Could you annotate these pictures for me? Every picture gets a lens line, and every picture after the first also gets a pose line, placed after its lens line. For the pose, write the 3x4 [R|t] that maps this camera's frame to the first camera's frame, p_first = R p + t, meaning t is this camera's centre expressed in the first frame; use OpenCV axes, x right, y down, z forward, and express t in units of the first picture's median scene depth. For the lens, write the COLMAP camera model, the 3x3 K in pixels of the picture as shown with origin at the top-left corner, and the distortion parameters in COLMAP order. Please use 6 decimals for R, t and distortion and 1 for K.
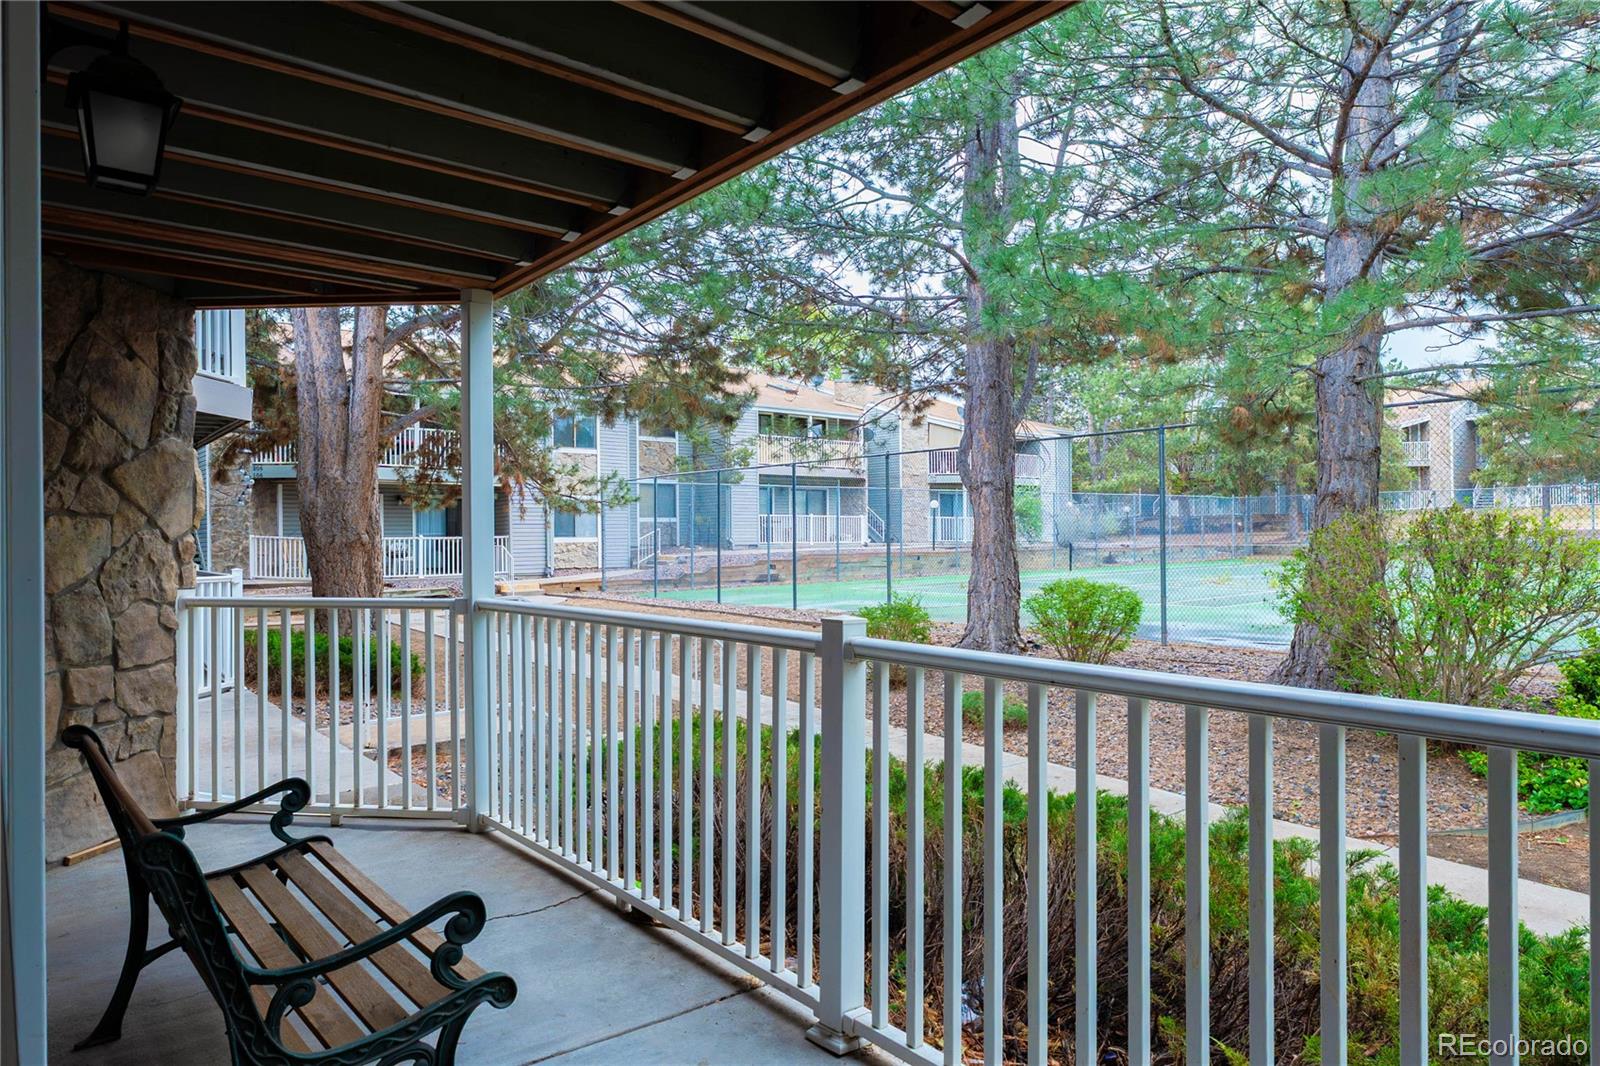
lens RADIAL K [[983.9, 0, 800.0], [0, 983.9, 533.0], [0, 0, 1]] dist [-0.002480, 0.001435]
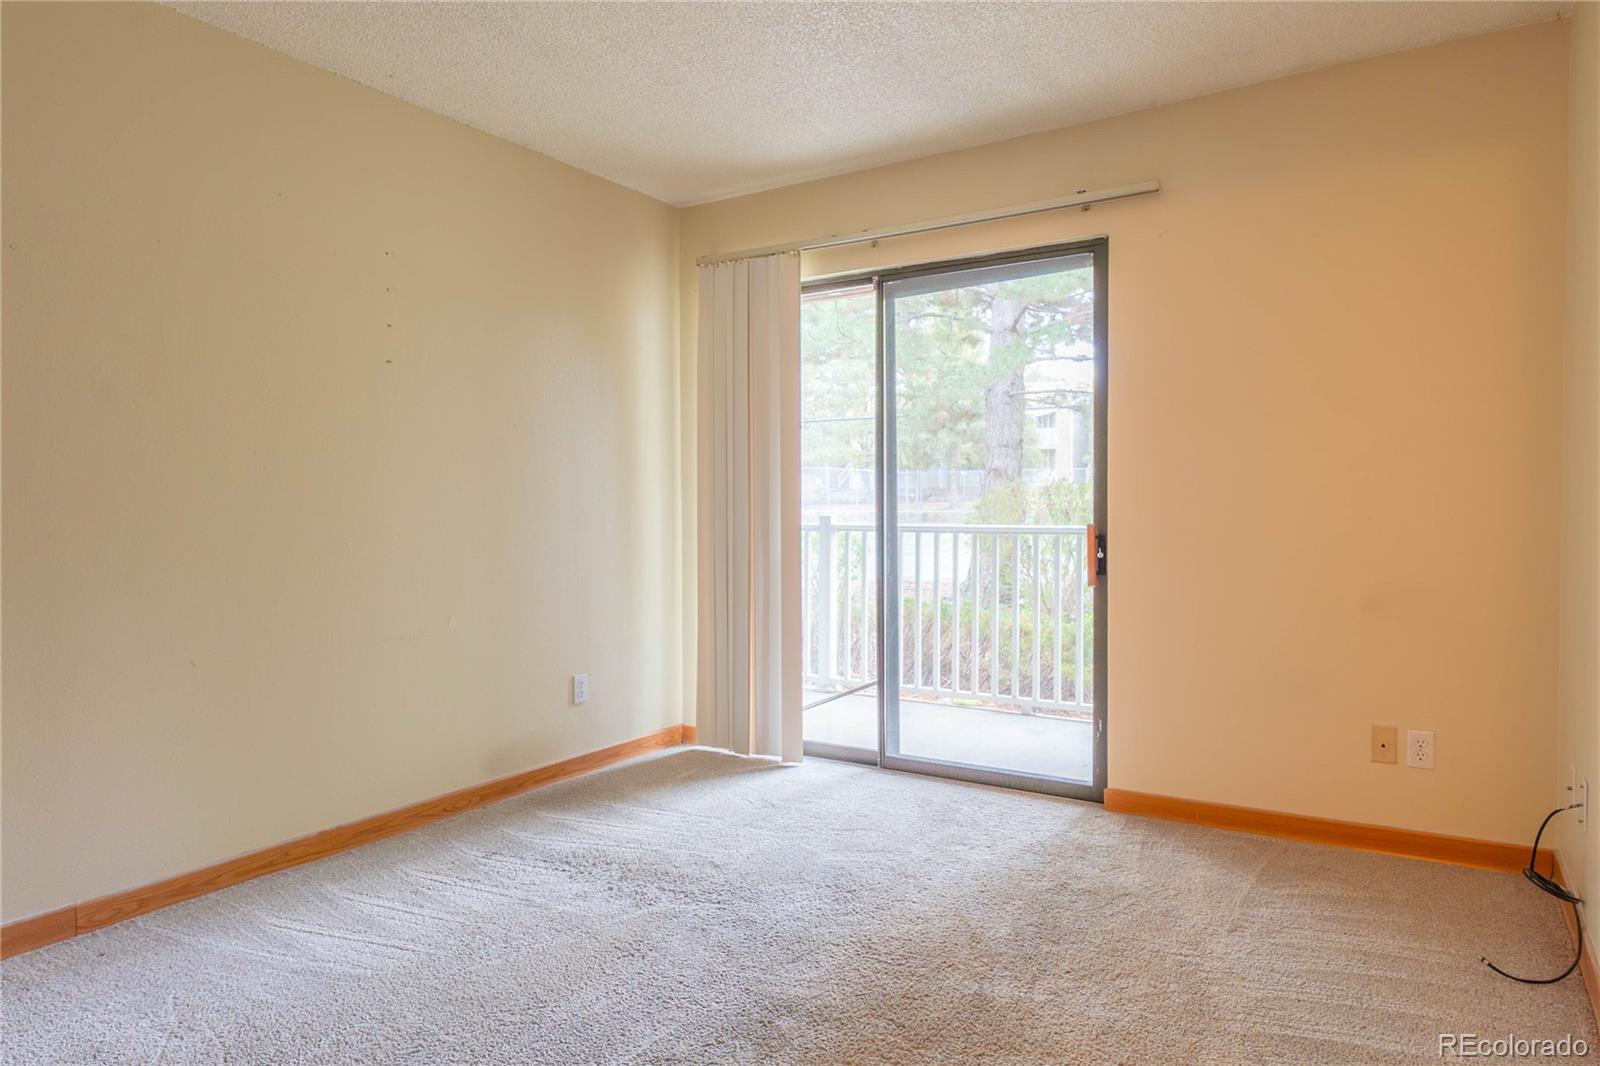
lens RADIAL K [[988.3, 0, 804.5], [0, 988.3, 534.3], [0, 0, 1]] dist [-0.001818, 0.002262]
pose [[0.949063, -0.003929, 0.315062, -0.209158], [-0.005526, 0.999561, 0.029111, 0.017198], [-0.315038, -0.029369, 0.948625, -0.342097]]
